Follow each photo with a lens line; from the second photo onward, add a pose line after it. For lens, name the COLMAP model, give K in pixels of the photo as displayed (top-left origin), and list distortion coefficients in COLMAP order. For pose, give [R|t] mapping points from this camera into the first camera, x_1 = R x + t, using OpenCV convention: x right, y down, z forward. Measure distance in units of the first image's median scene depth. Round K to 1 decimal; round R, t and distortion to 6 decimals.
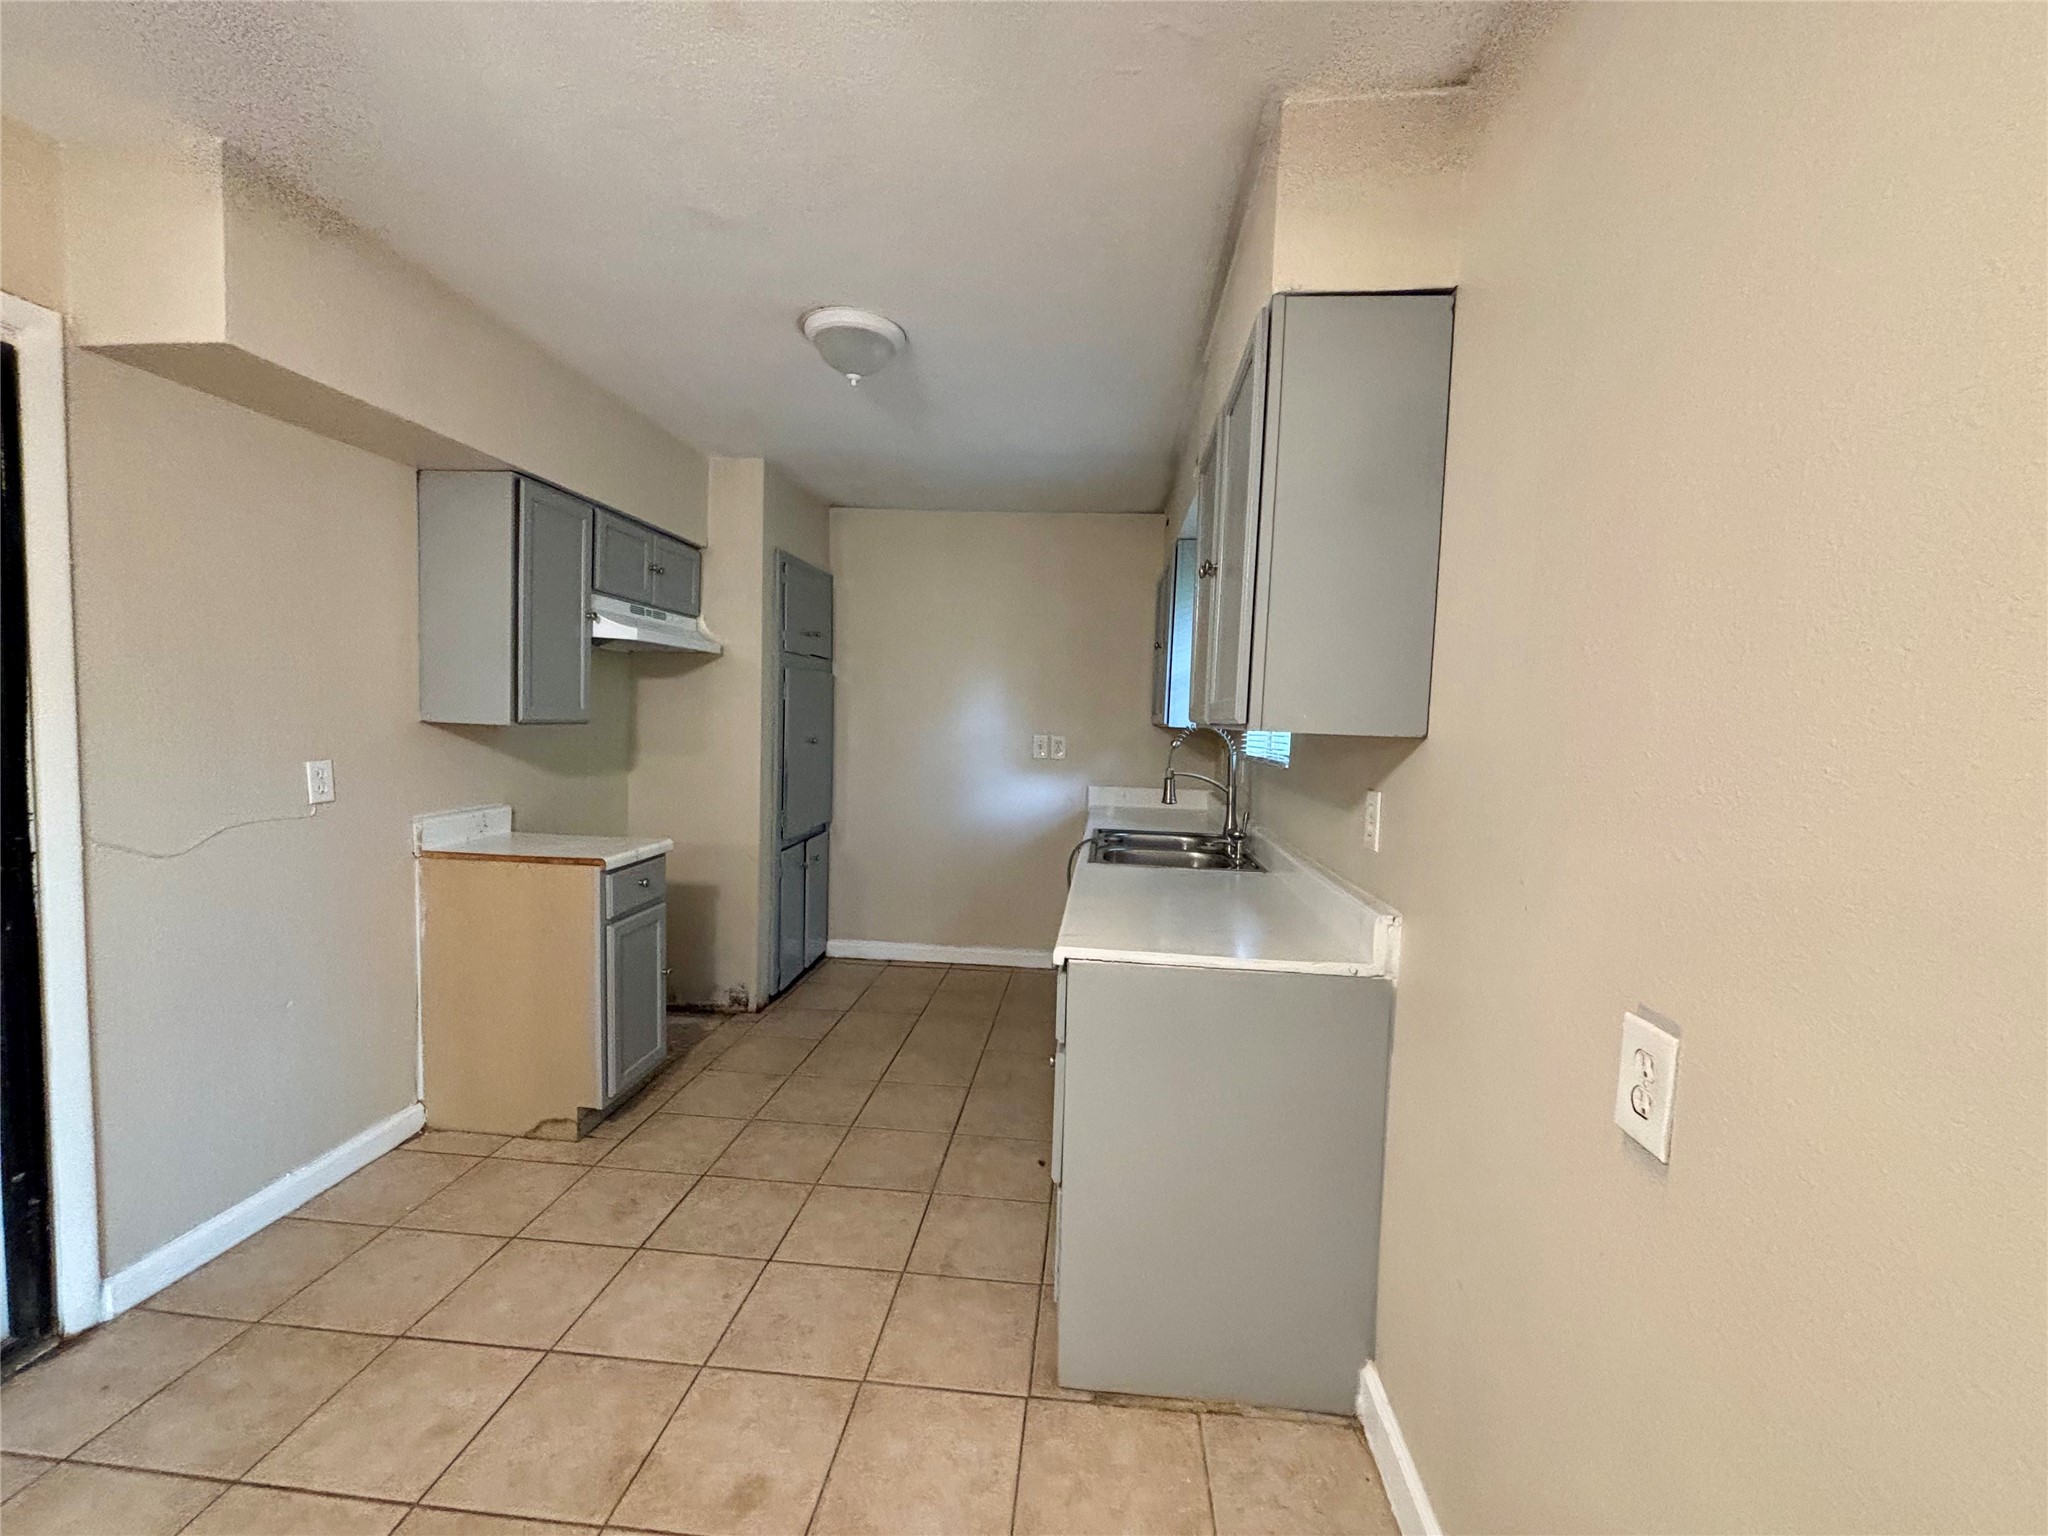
lens RADIAL K [[824.3, 0, 1029.2], [0, 824.3, 766.2], [0, 0, 1]] dist [0.002715, -0.000721]
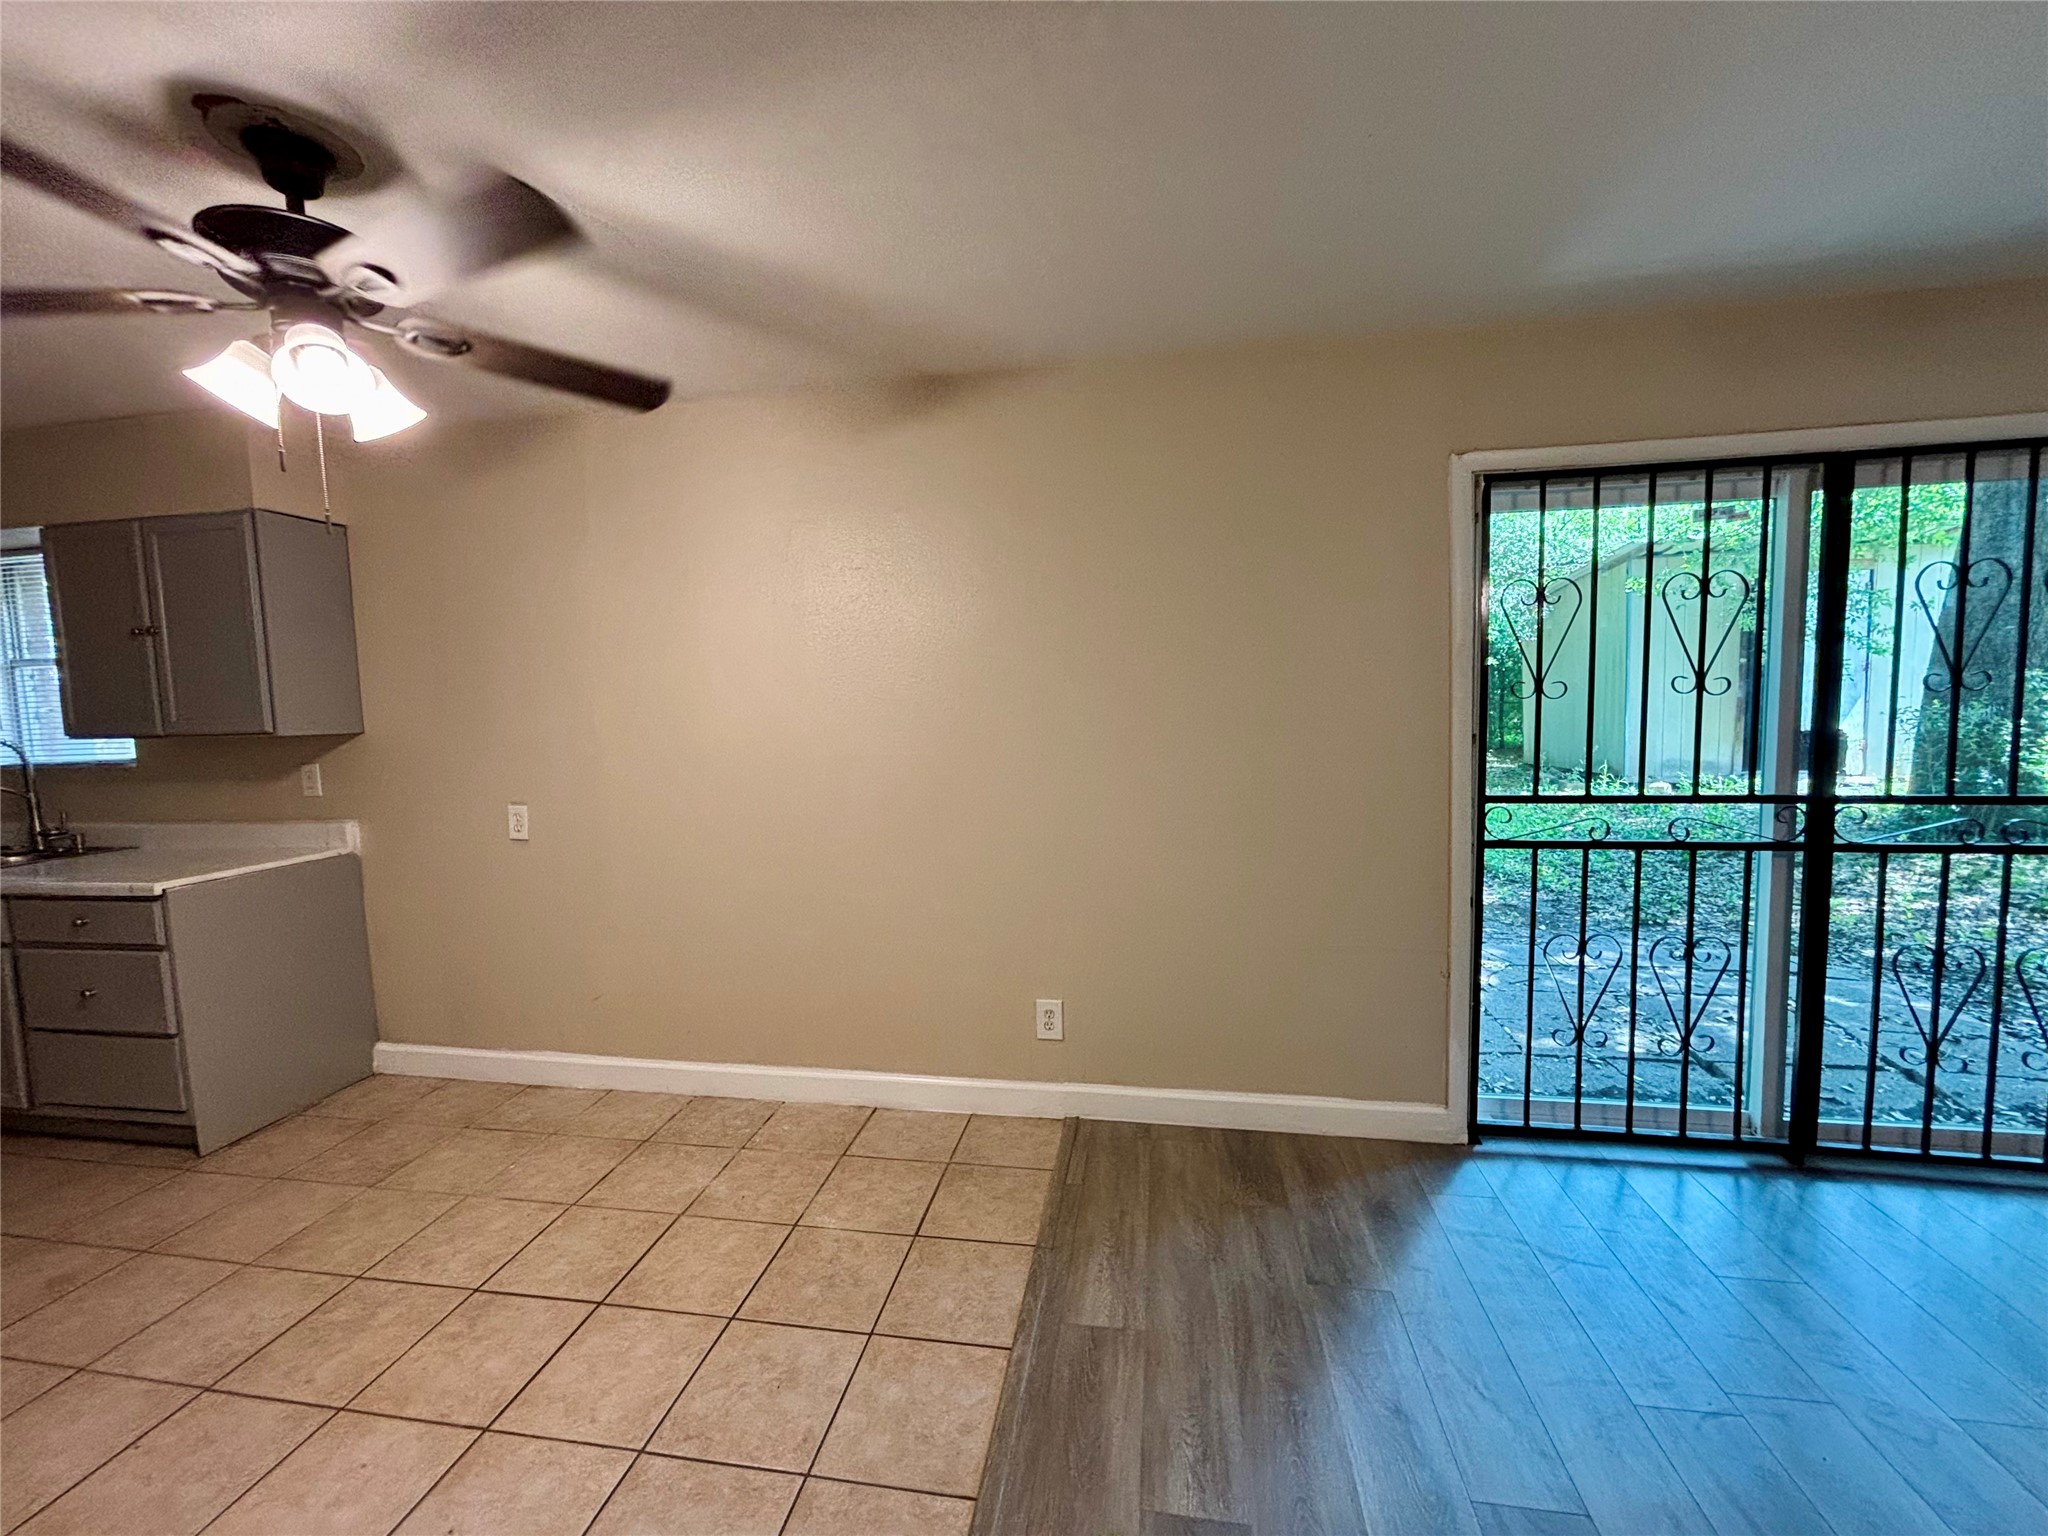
lens RADIAL K [[824.3, 0, 1026.6], [0, 824.3, 769.7], [0, 0, 1]] dist [0.002715, -0.000721]
pose [[0.079639, -0.117664, 0.989855, -0.922260], [0.091569, 0.989674, 0.110275, -0.010783], [-0.992609, 0.081858, 0.089591, -0.541688]]
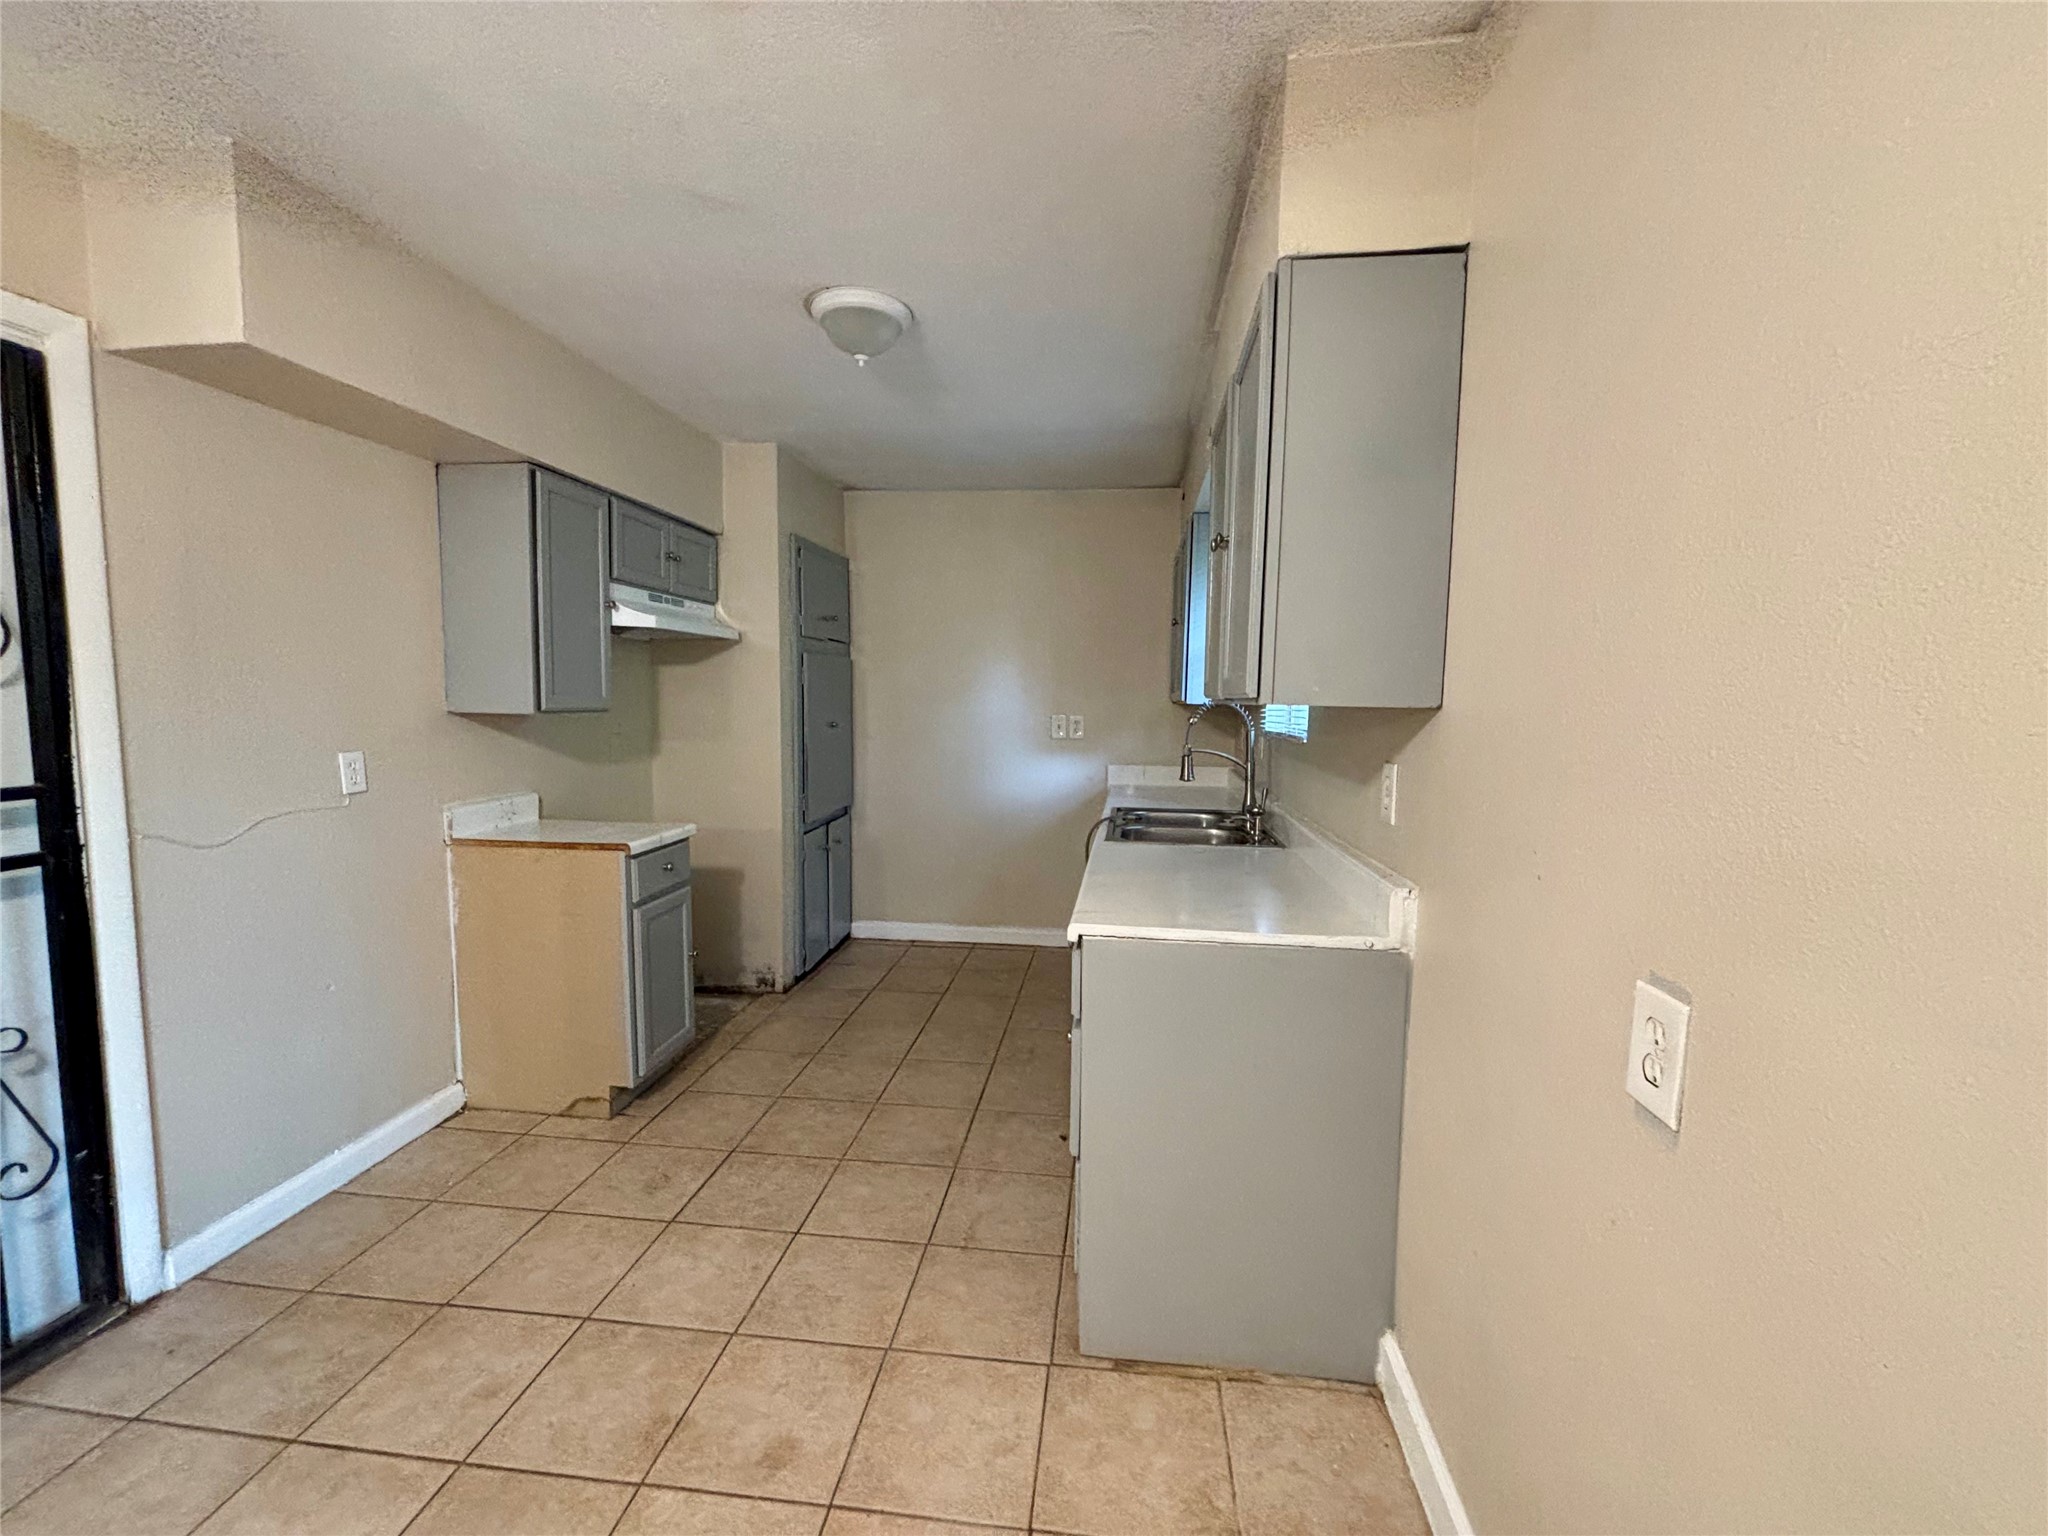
lens RADIAL K [[824.3, 0, 1029.6], [0, 824.3, 765.8], [0, 0, 1]] dist [0.002715, -0.000721]
pose [[0.999436, -0.017144, -0.028886, 0.010768], [0.017791, 0.999594, 0.022274, 0.002393], [0.028492, -0.022776, 0.999335, -0.000817]]
